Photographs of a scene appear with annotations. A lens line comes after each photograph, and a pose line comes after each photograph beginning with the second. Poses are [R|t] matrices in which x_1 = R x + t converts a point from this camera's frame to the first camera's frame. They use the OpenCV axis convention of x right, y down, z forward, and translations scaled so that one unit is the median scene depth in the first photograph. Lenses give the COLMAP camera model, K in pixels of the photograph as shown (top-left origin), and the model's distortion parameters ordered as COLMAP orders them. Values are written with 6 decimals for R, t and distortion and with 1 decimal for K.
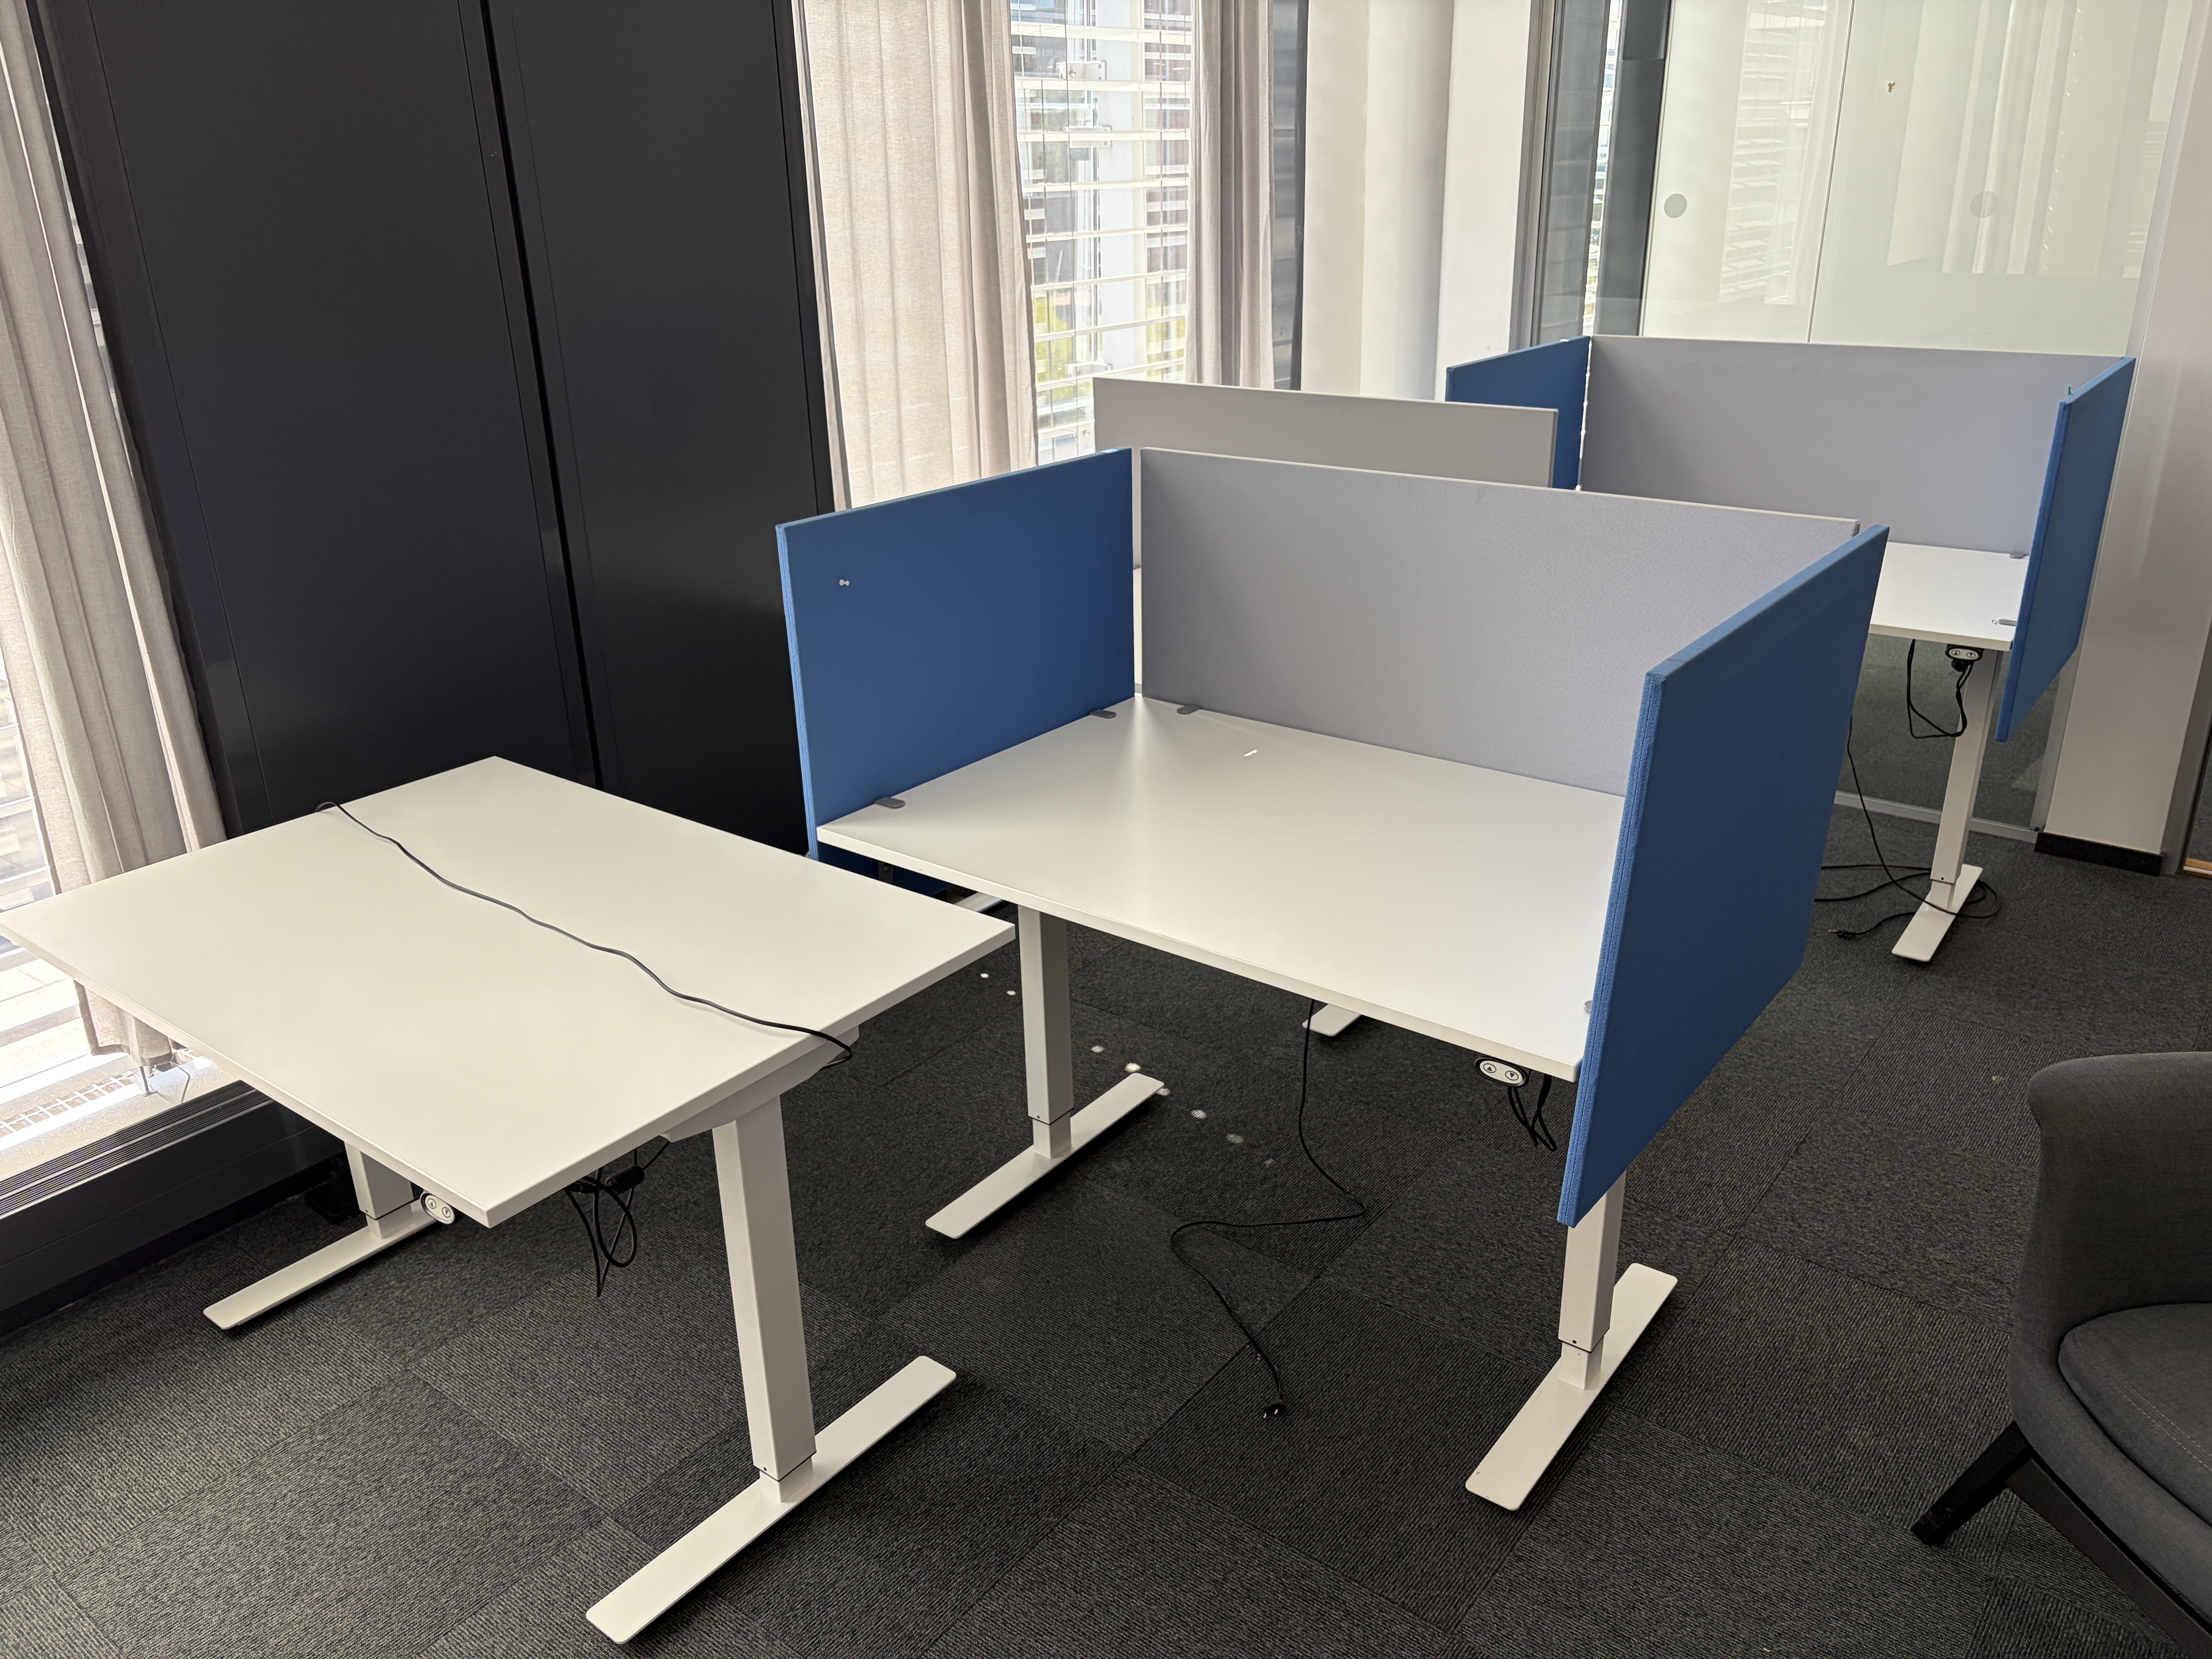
lens RADIAL K [[1688.9, 0, 1124.0], [0, 1688.9, 818.9], [0, 0, 1]] dist [0.047089, -0.059613]
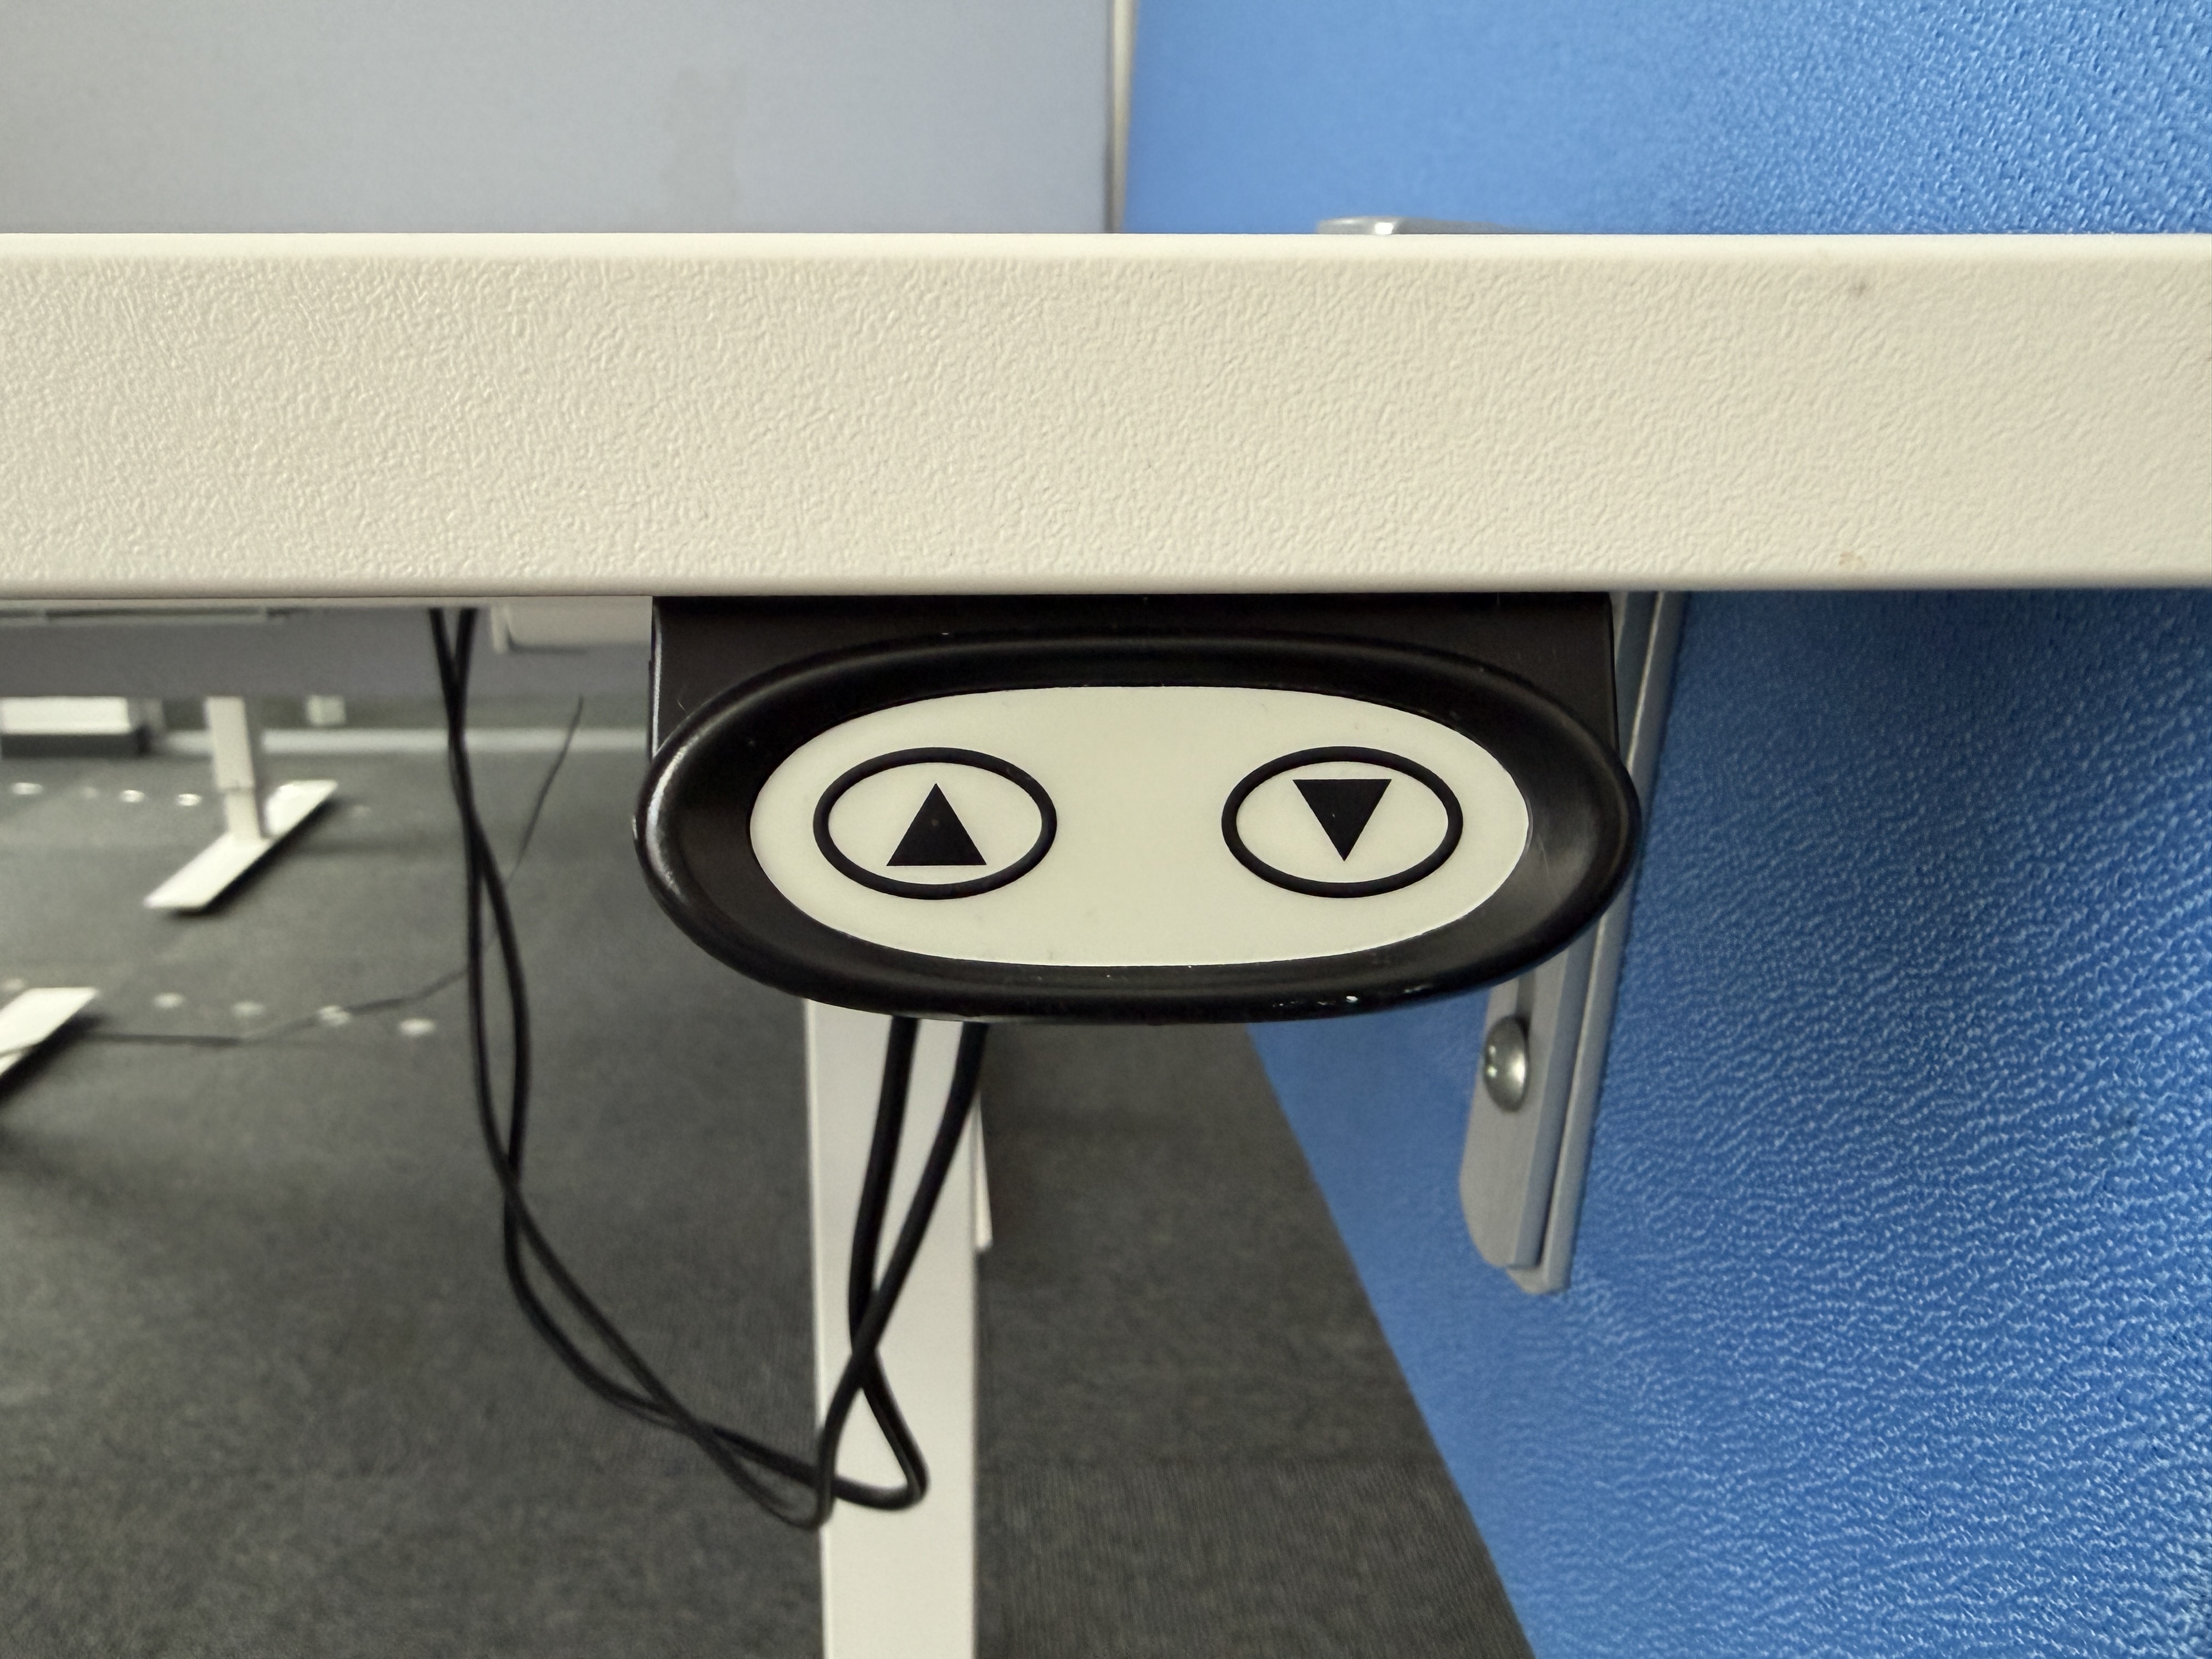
lens RADIAL K [[1727.9, 0, 975.5], [0, 1727.9, 822.6], [0, 0, 1]] dist [0.000571, -0.000730]
pose [[0.774272, -0.161269, 0.611961, 0.121055], [0.222217, 0.974695, -0.024297, 0.099502], [-0.592556, 0.154800, 0.790515, 0.638117]]
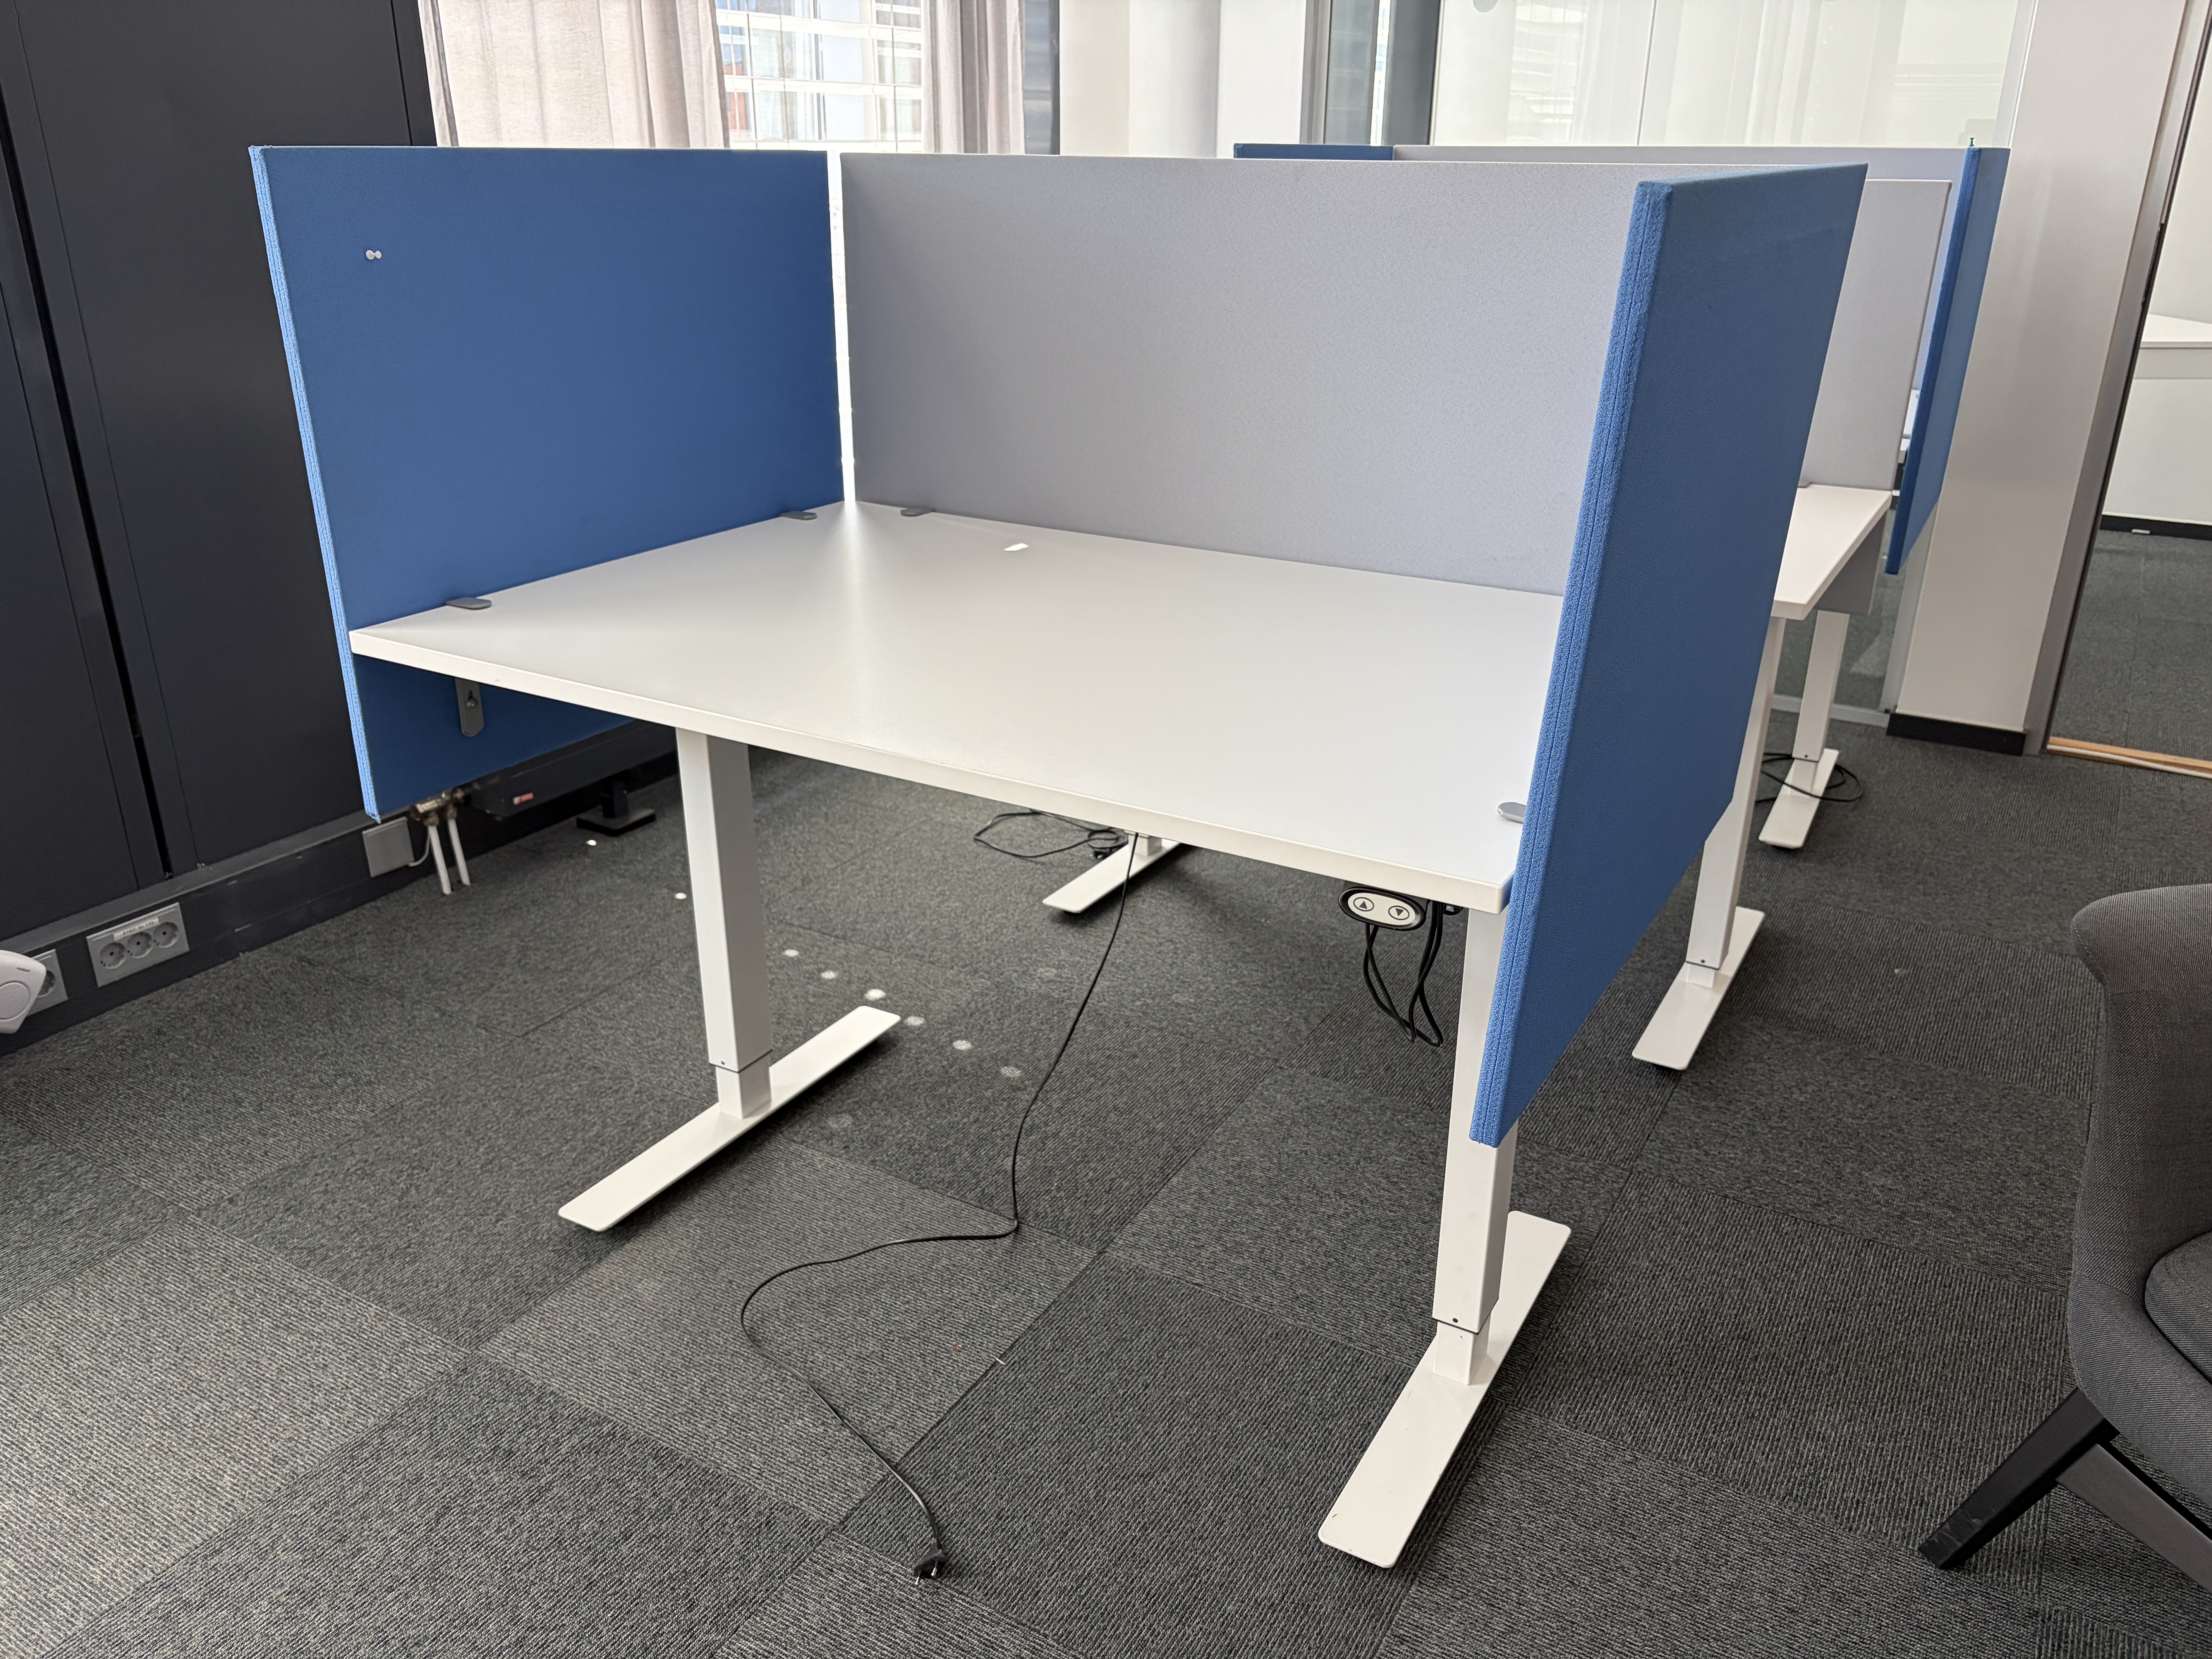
lens RADIAL K [[1688.9, 0, 1124.0], [0, 1688.9, 818.9], [0, 0, 1]] dist [0.047089, -0.059613]
pose [[0.990994, -0.022805, 0.131948, 0.028944], [0.021966, 0.999728, 0.007813, 0.072133], [-0.132090, -0.004845, 0.991226, 0.255049]]
